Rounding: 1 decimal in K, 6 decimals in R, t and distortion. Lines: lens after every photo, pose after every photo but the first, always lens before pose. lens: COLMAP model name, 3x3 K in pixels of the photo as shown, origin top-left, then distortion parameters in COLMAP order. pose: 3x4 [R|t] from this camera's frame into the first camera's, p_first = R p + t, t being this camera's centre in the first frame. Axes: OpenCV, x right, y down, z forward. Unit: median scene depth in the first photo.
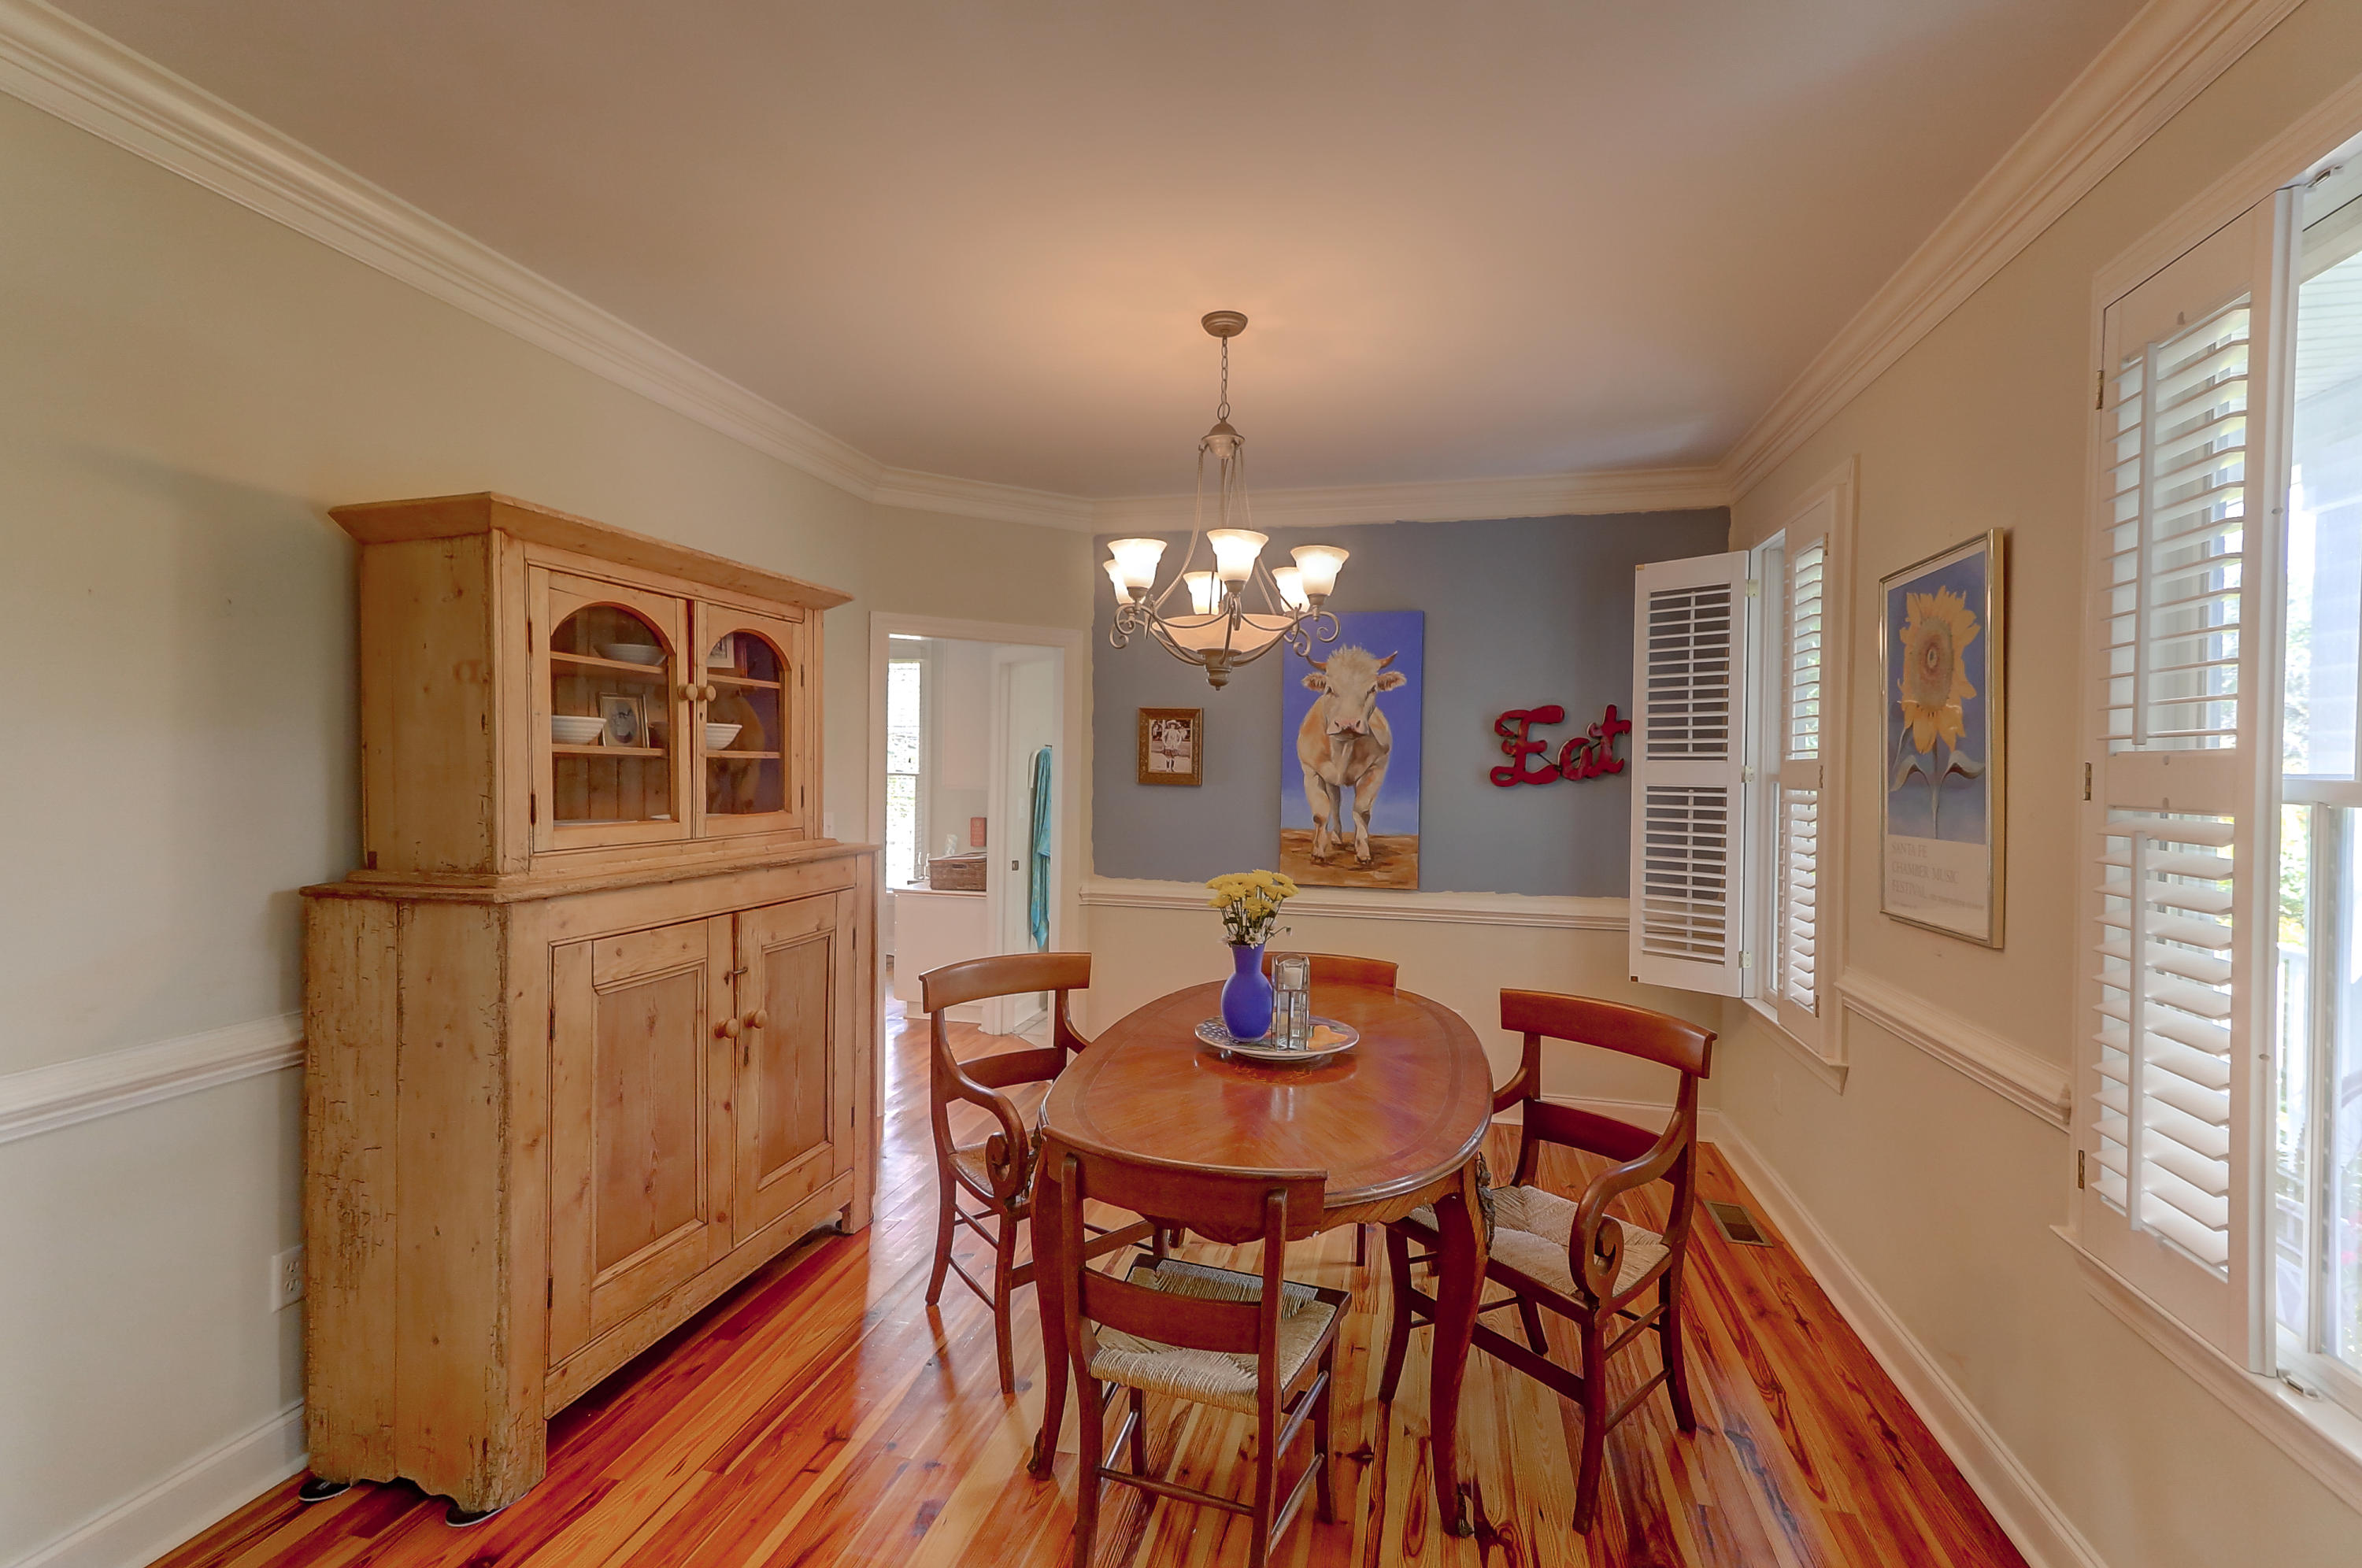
lens RADIAL K [[1073.2, 0, 1174.1], [0, 1073.2, 773.8], [0, 0, 1]] dist [0.020236, -0.000735]
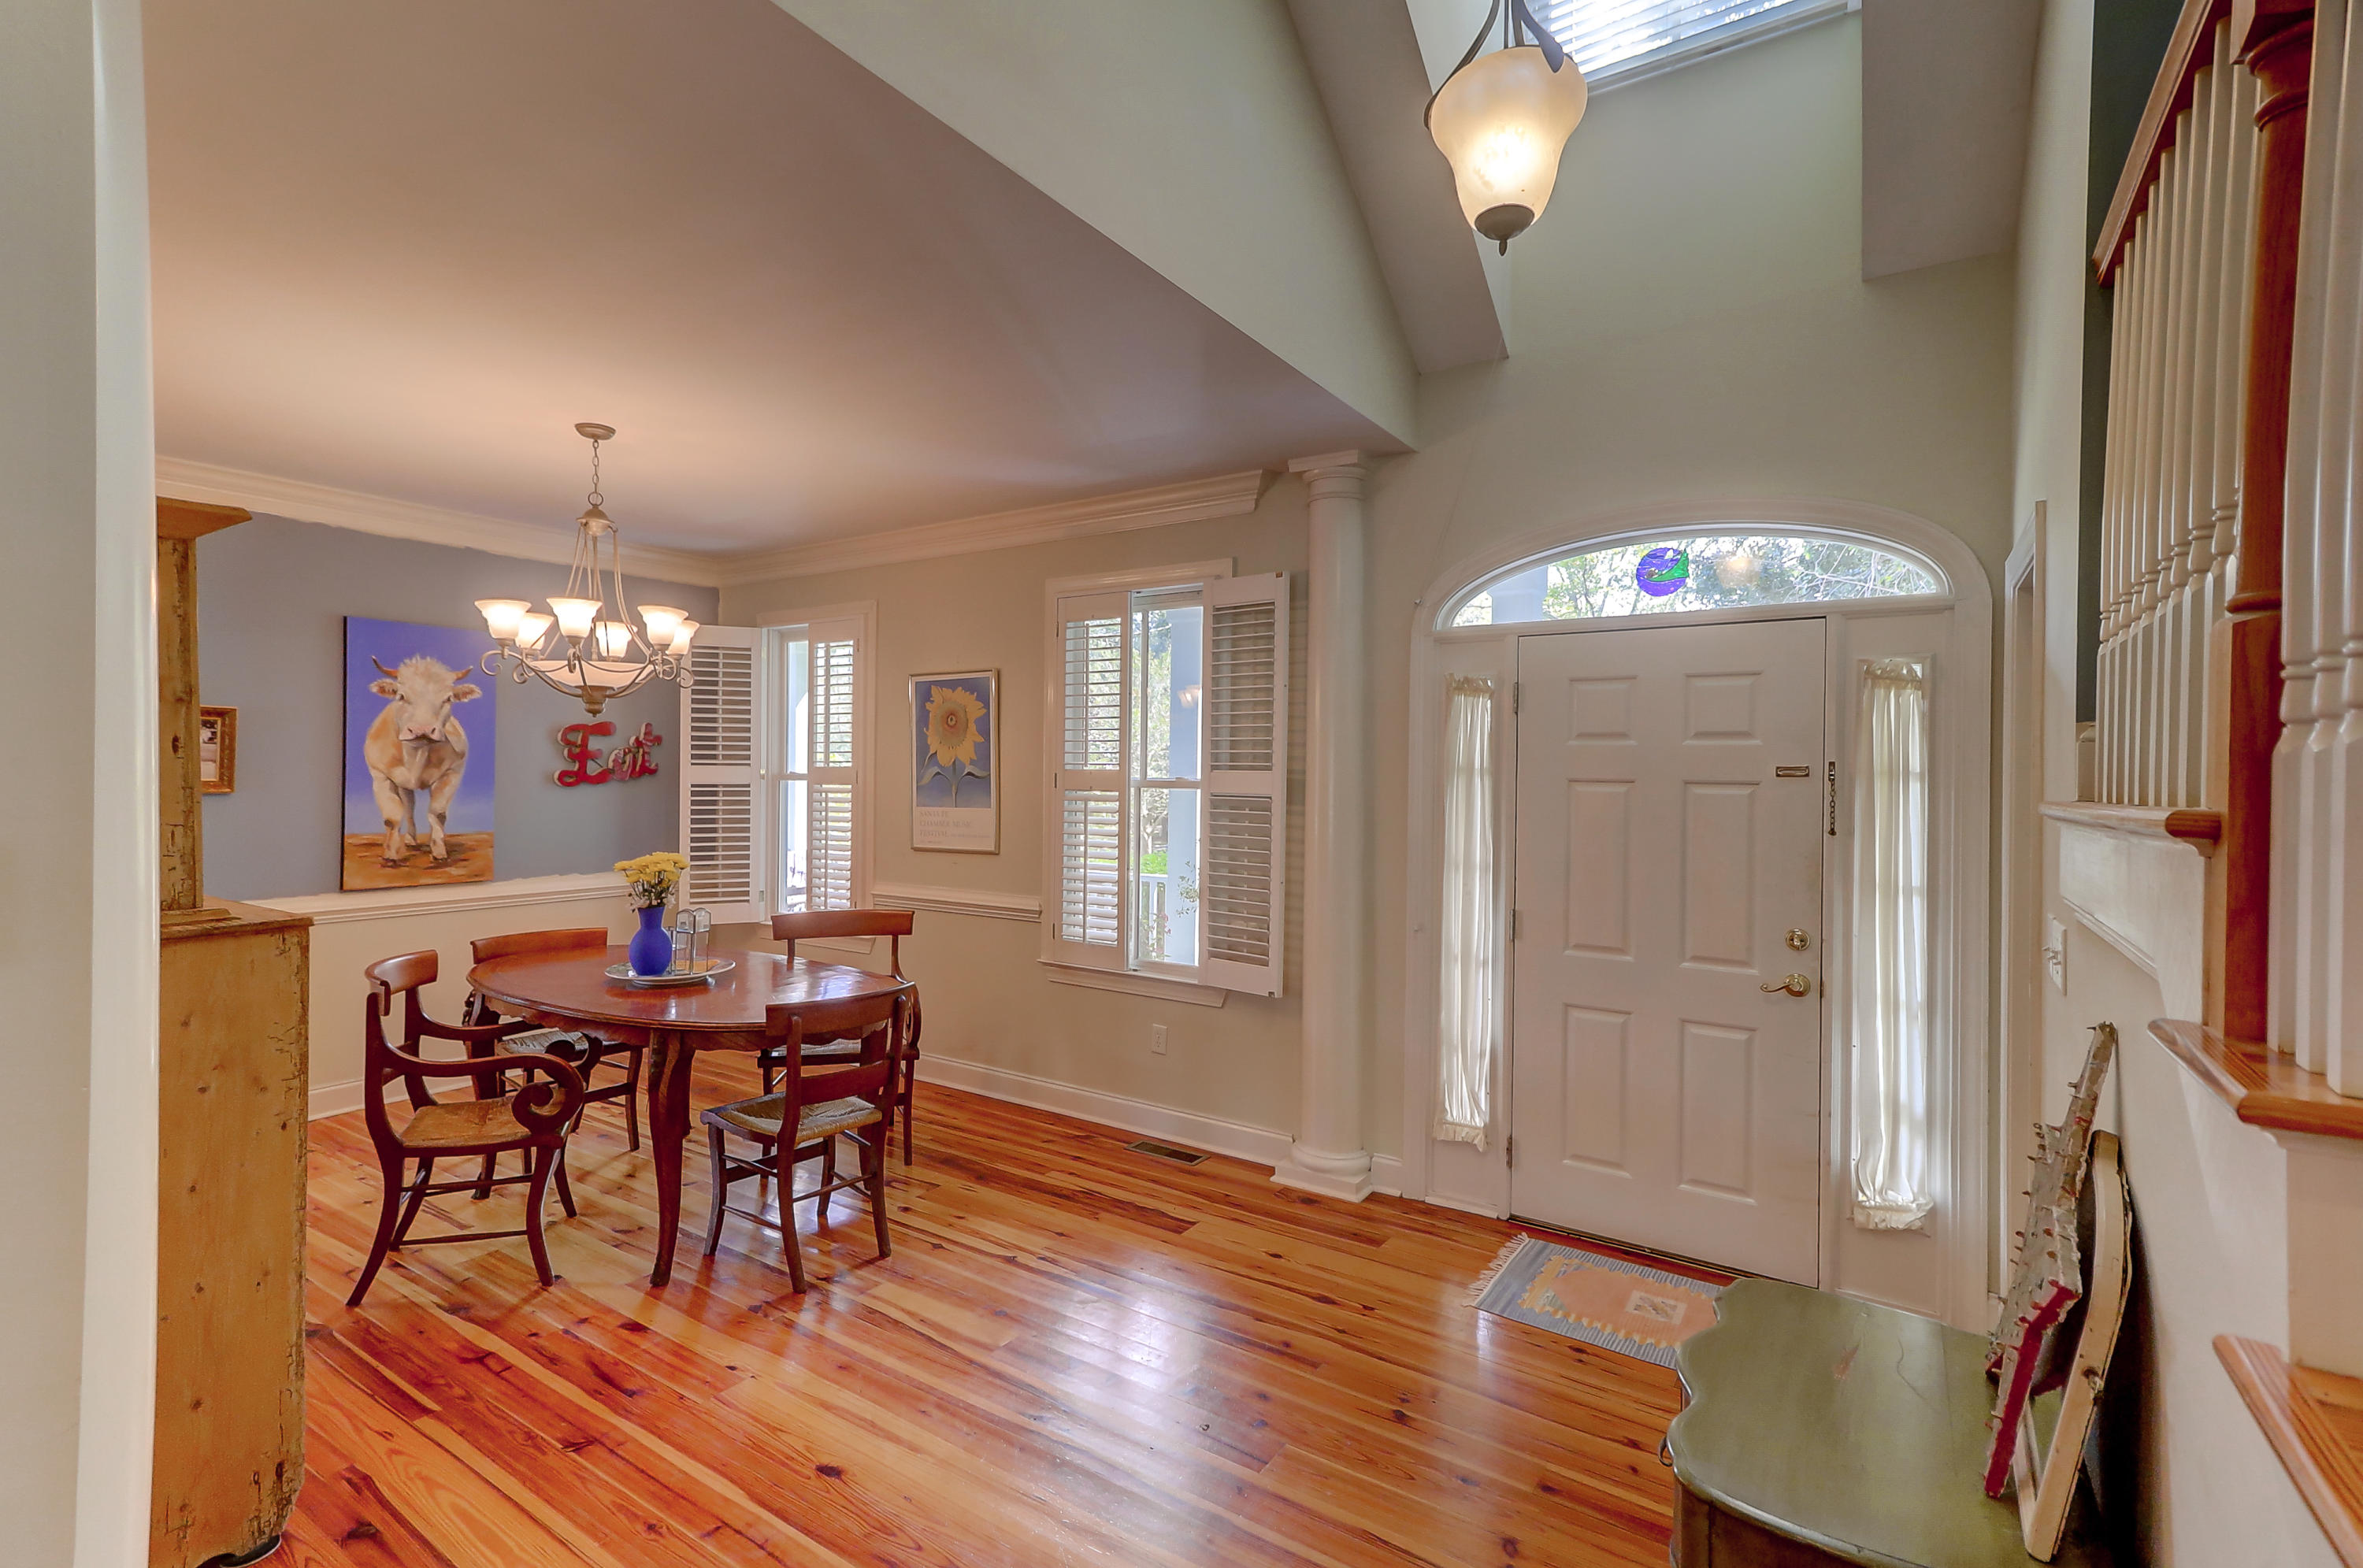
lens RADIAL K [[1073.7, 0, 1174.6], [0, 1073.7, 773.8], [0, 0, 1]] dist [0.020236, -0.000735]
pose [[0.337410, -0.012257, 0.941278, -0.669995], [0.001687, 0.999922, 0.012416, -0.018185], [-0.941356, -0.002602, 0.337404, -0.059413]]
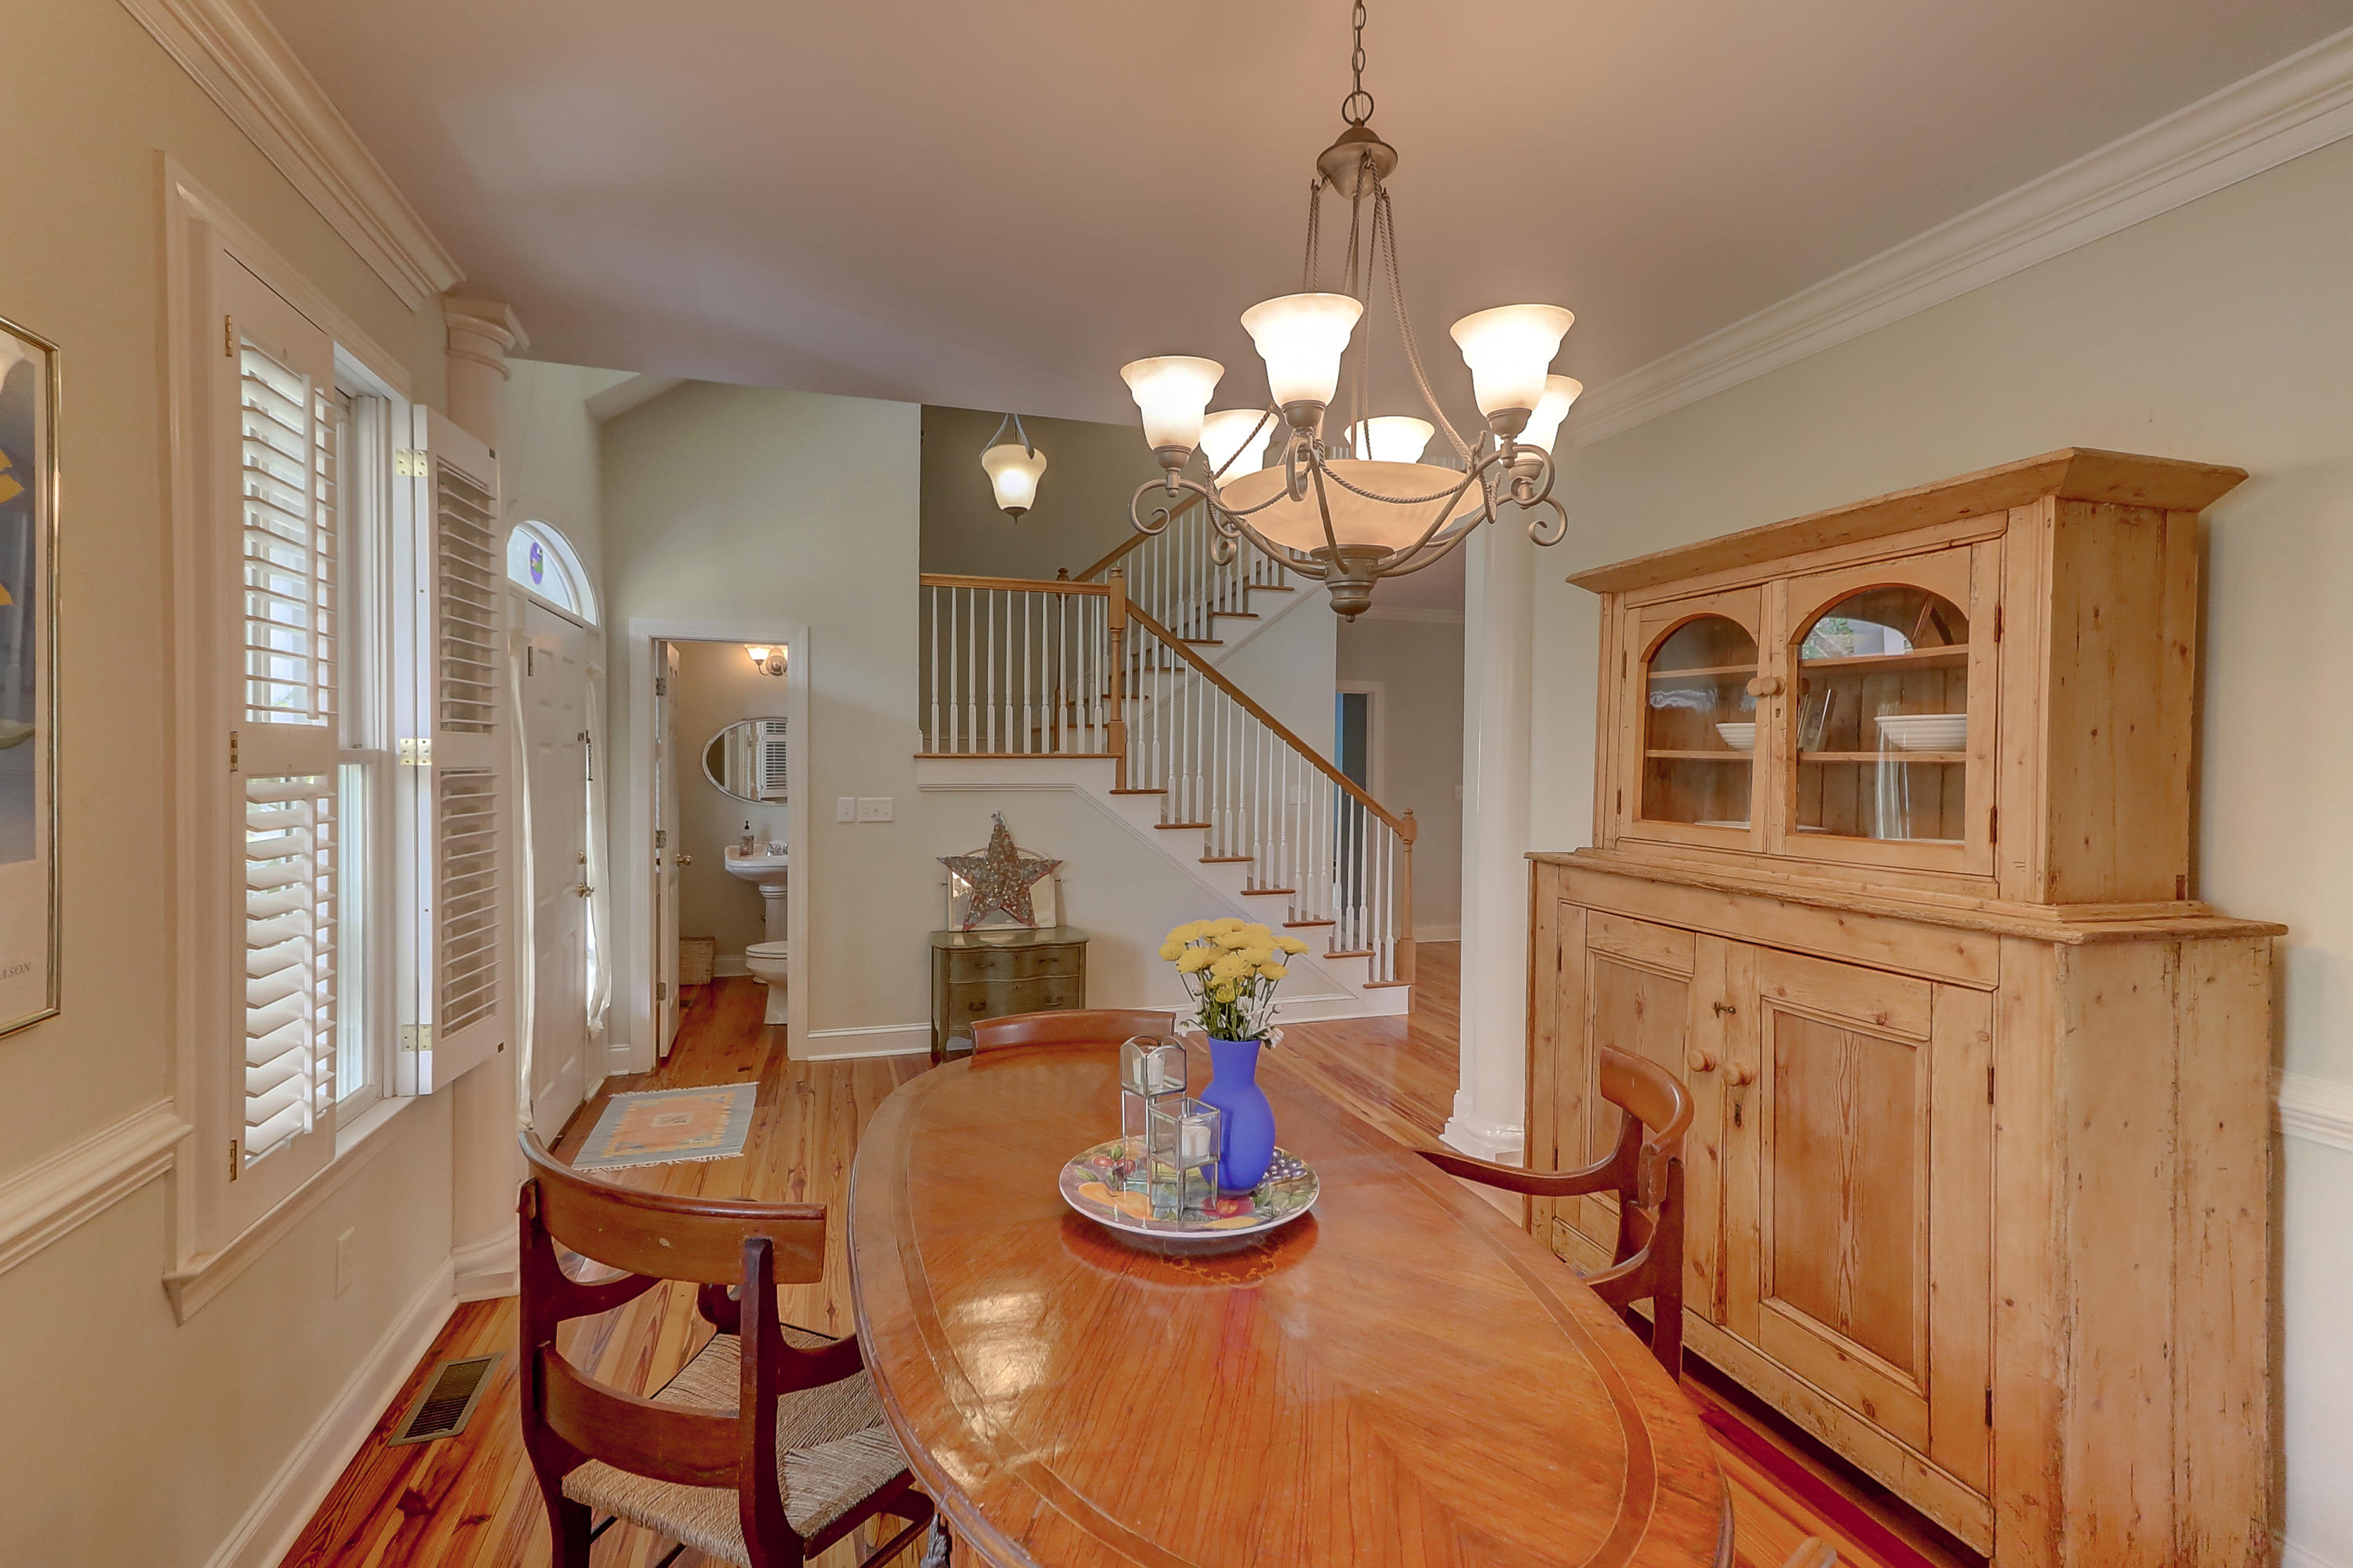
lens RADIAL K [[1069.3, 0, 1169.6], [0, 1069.3, 773.8], [0, 0, 1]] dist [0.020236, -0.000735]
pose [[-0.852323, -0.013537, -0.522841, 0.291852], [-0.026083, 0.999521, 0.016640, -0.004476], [0.522366, 0.027819, -0.852268, 1.020012]]
